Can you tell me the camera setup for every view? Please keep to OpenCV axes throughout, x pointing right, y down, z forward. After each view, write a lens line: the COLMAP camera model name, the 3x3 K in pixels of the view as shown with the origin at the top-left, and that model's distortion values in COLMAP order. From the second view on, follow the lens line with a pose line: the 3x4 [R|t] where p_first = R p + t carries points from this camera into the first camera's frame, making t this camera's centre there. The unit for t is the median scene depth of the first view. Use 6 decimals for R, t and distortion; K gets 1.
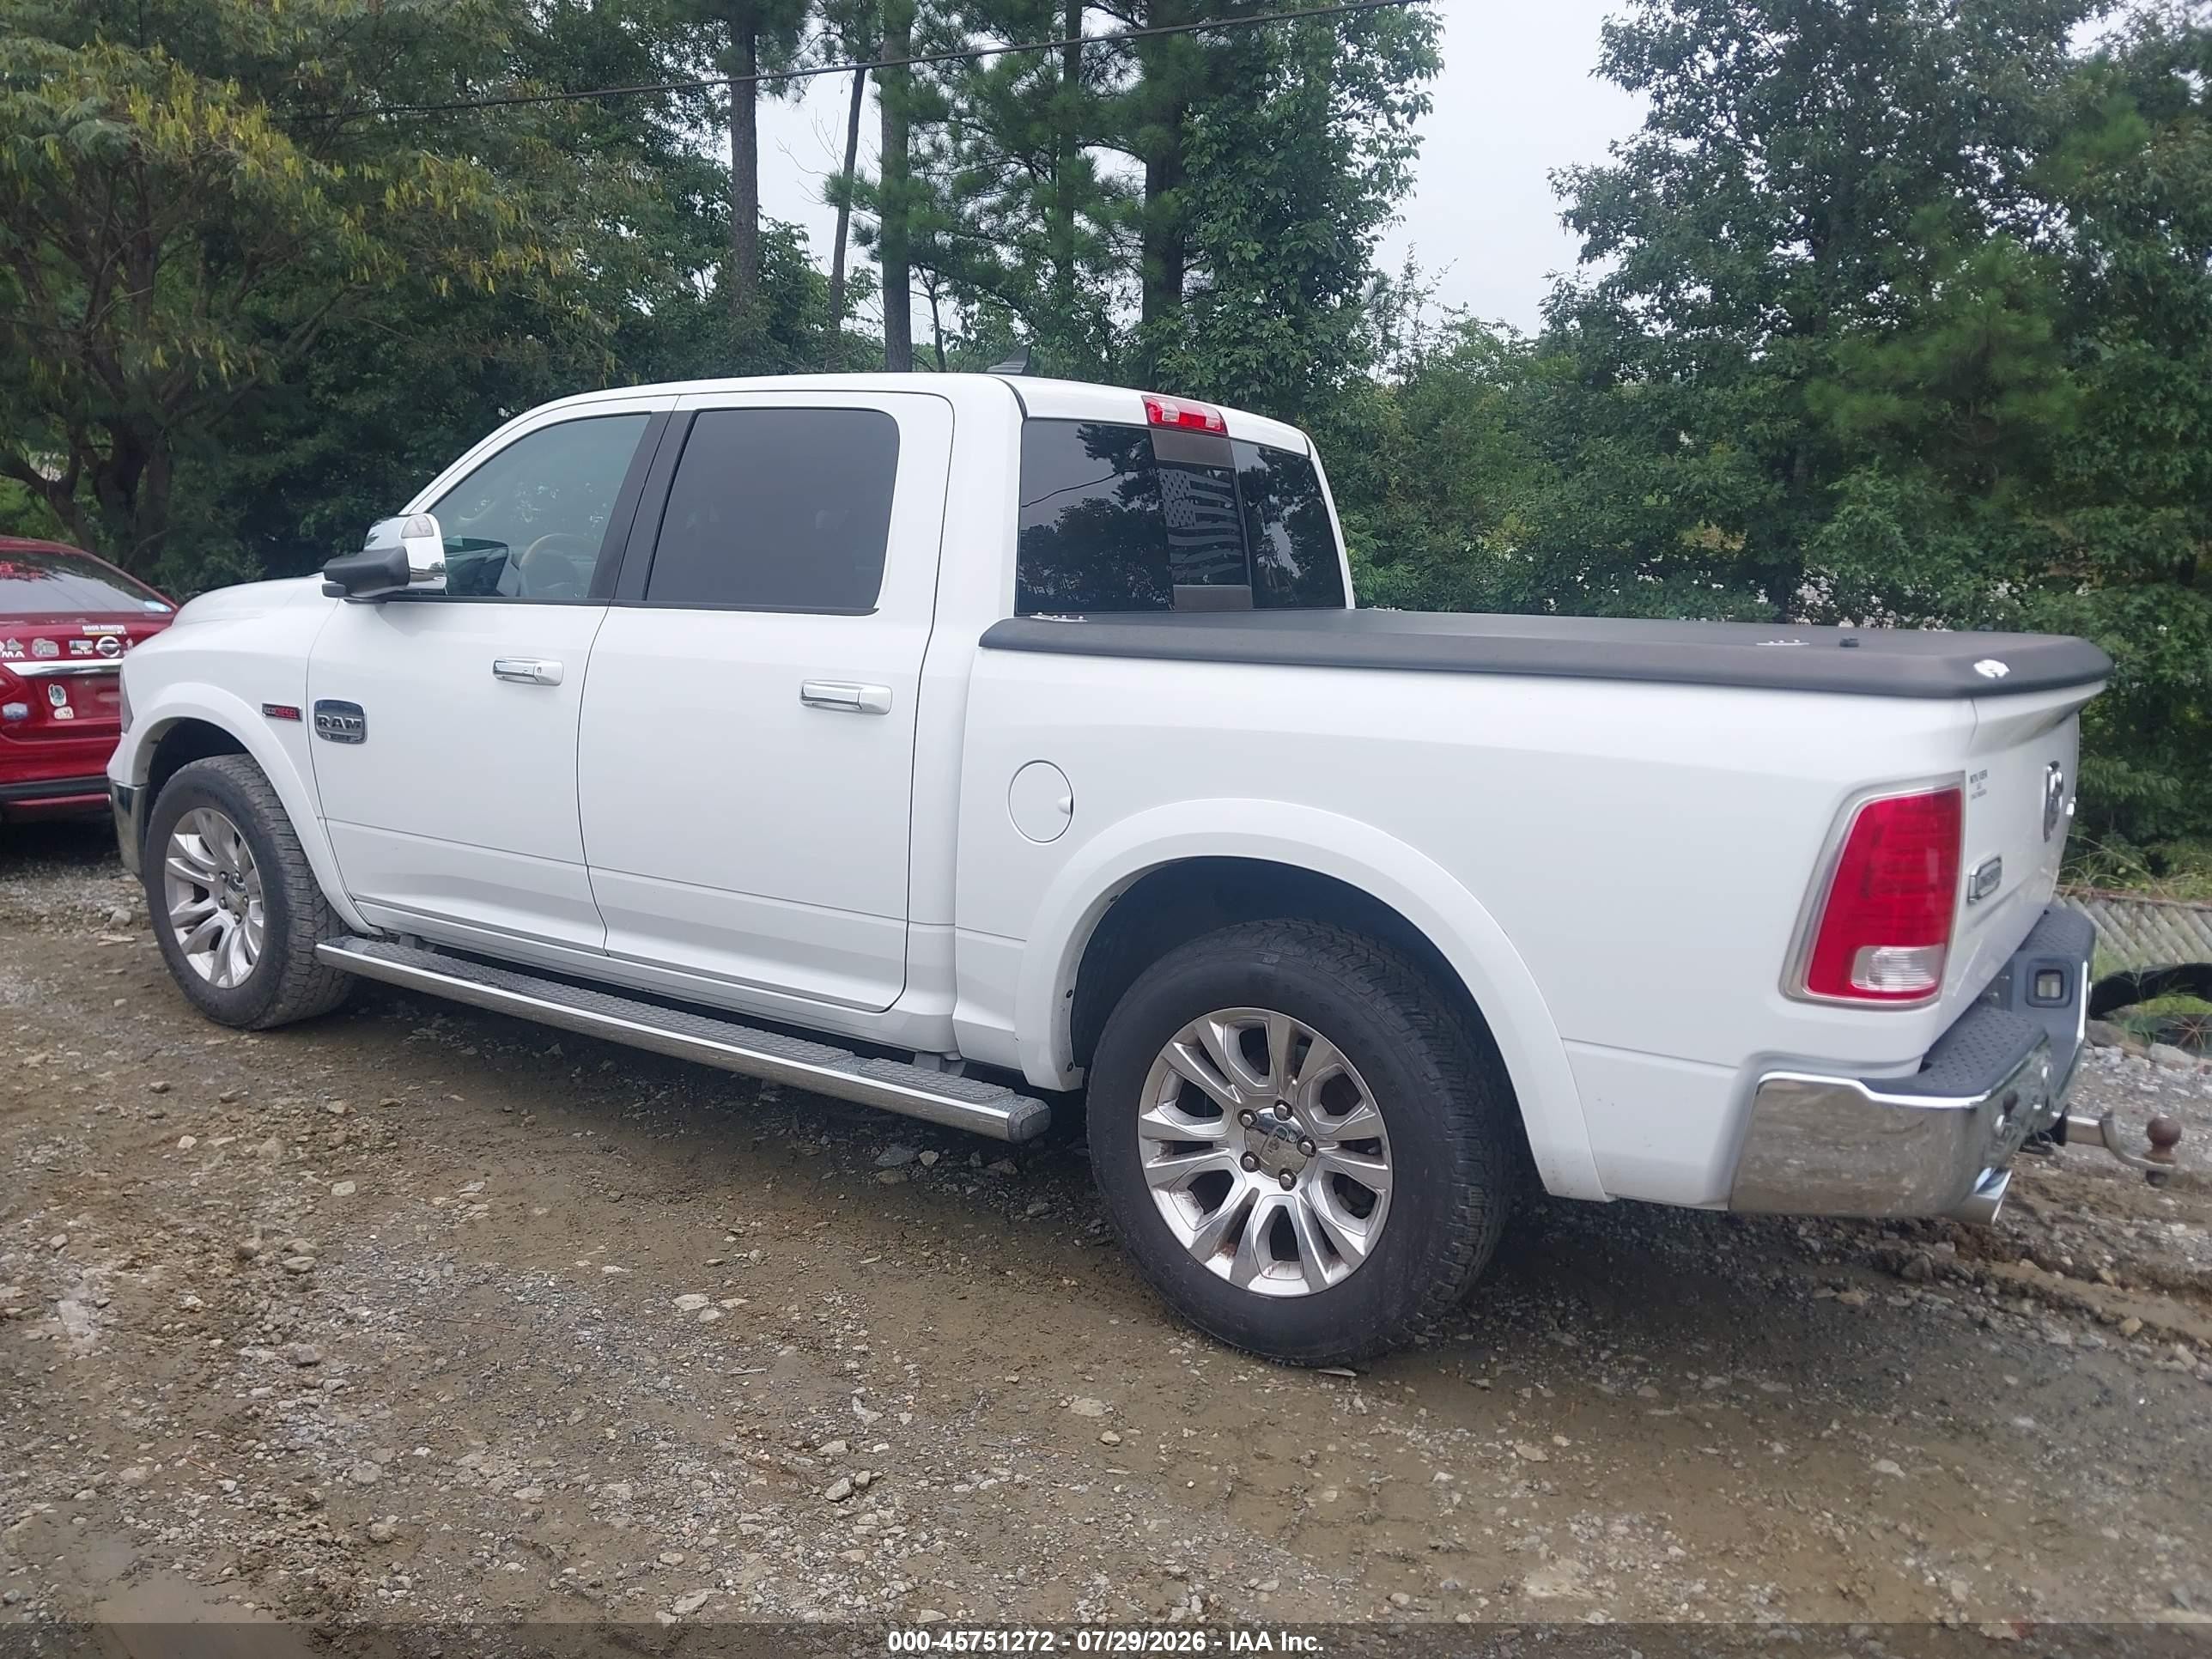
lens RADIAL K [[1647.7, 0, 1117.8], [0, 1647.7, 843.2], [0, 0, 1]] dist [0.060687, -0.069722]
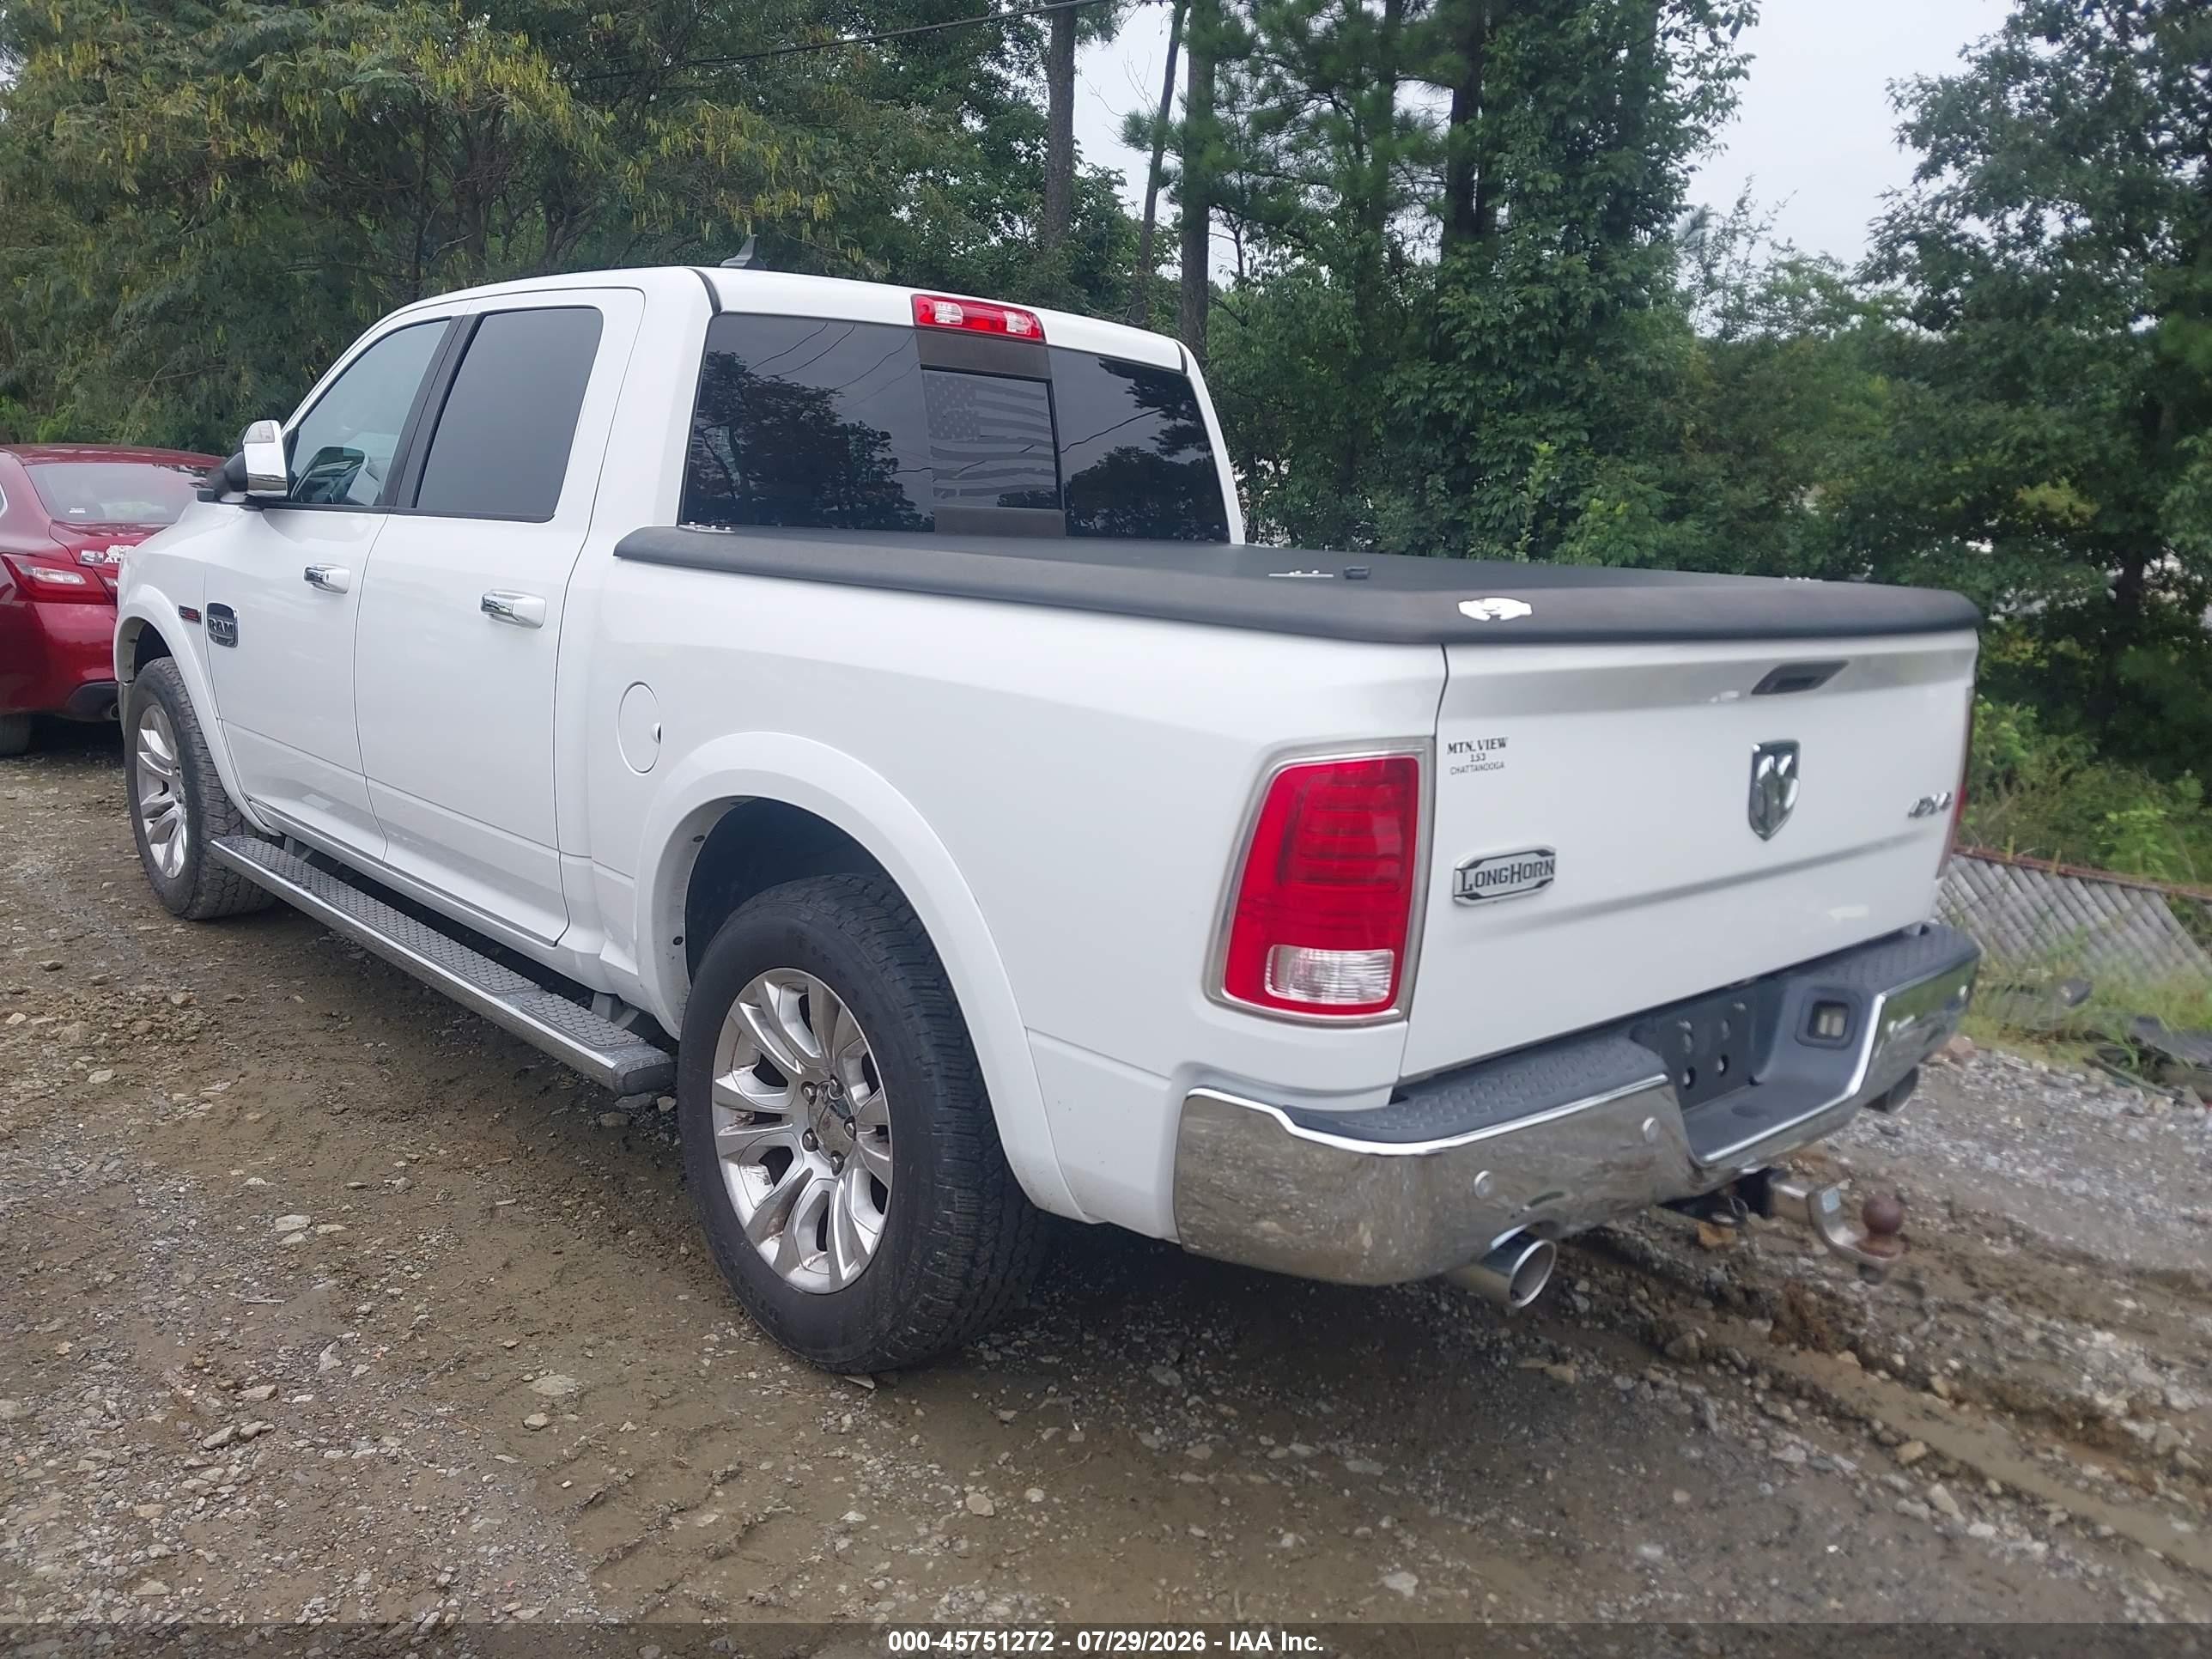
lens RADIAL K [[1671.0, 0, 1106.0], [0, 1671.0, 829.5], [0, 0, 1]] dist [-0.022640, 0.060539]
pose [[0.976368, 0.063408, -0.206603, 0.298708], [-0.059398, 0.997907, 0.025562, -0.005848], [0.207792, -0.012686, 0.978091, 0.108067]]
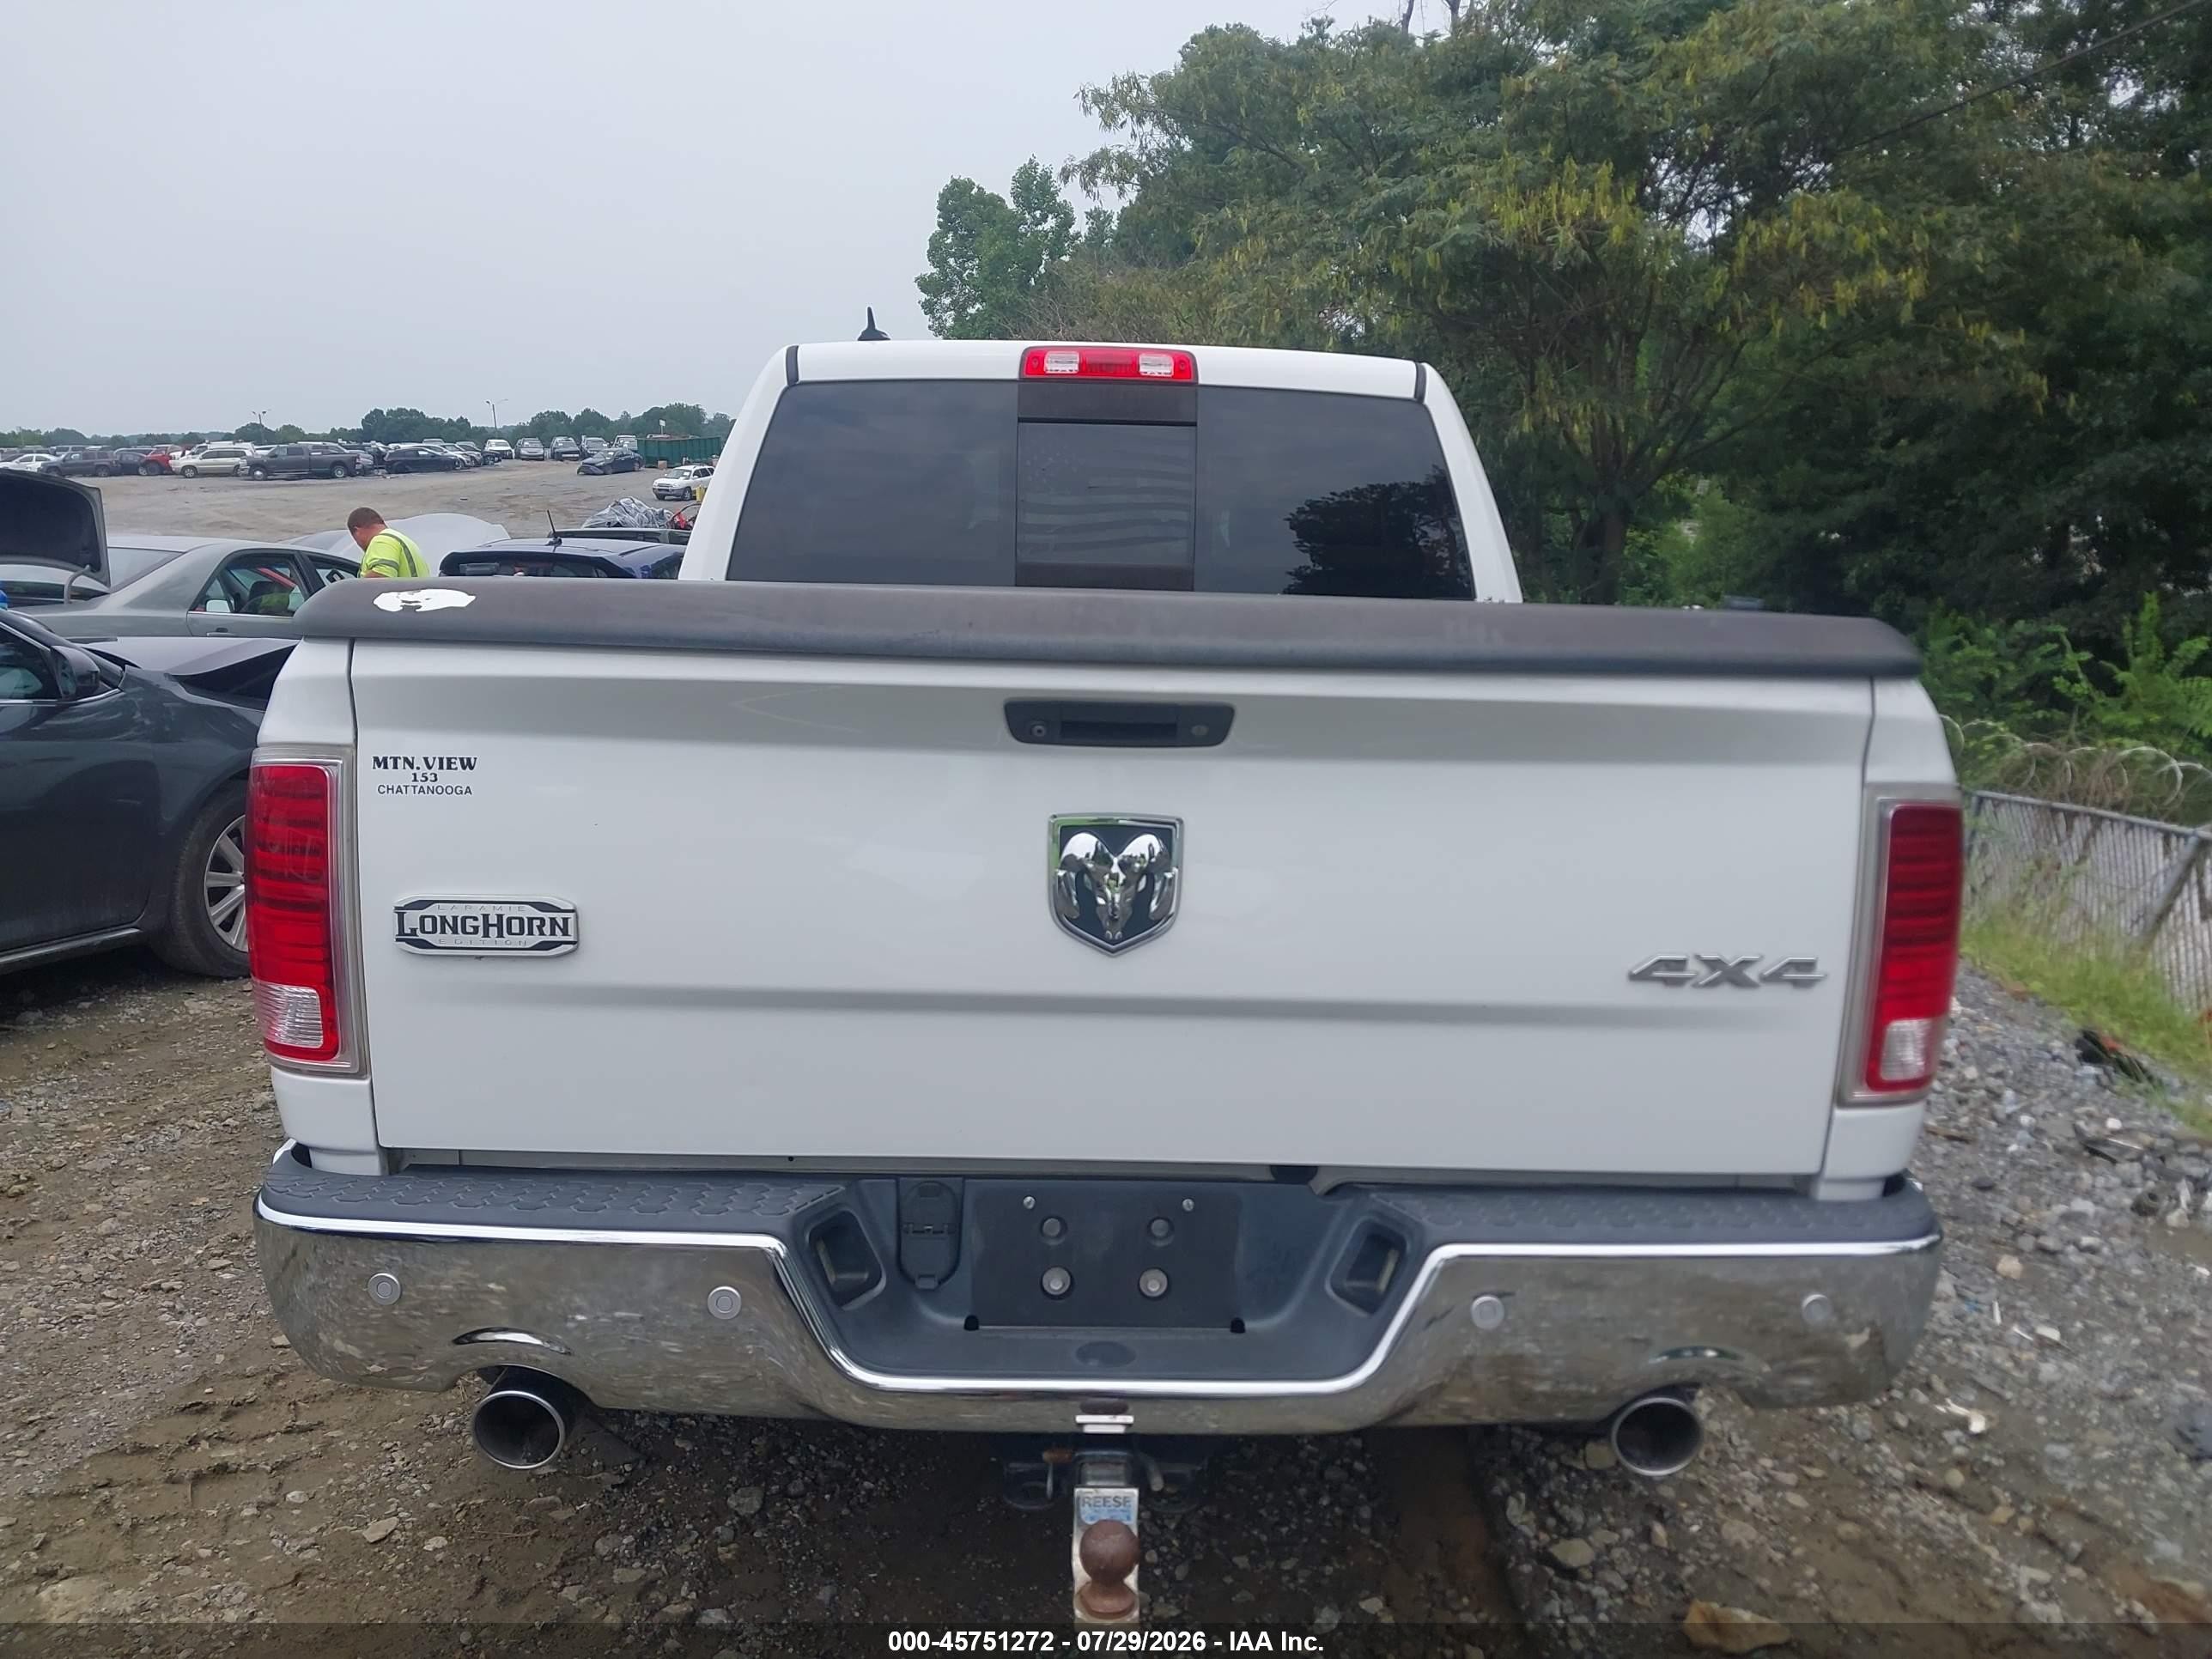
lens RADIAL K [[1647.7, 0, 1117.8], [0, 1647.7, 843.2], [0, 0, 1]] dist [0.060687, -0.069722]
pose [[0.591074, 0.112251, -0.798768, 0.713816], [-0.140822, 0.989422, 0.034838, -0.041617], [0.794229, 0.091892, 0.600629, 0.483969]]
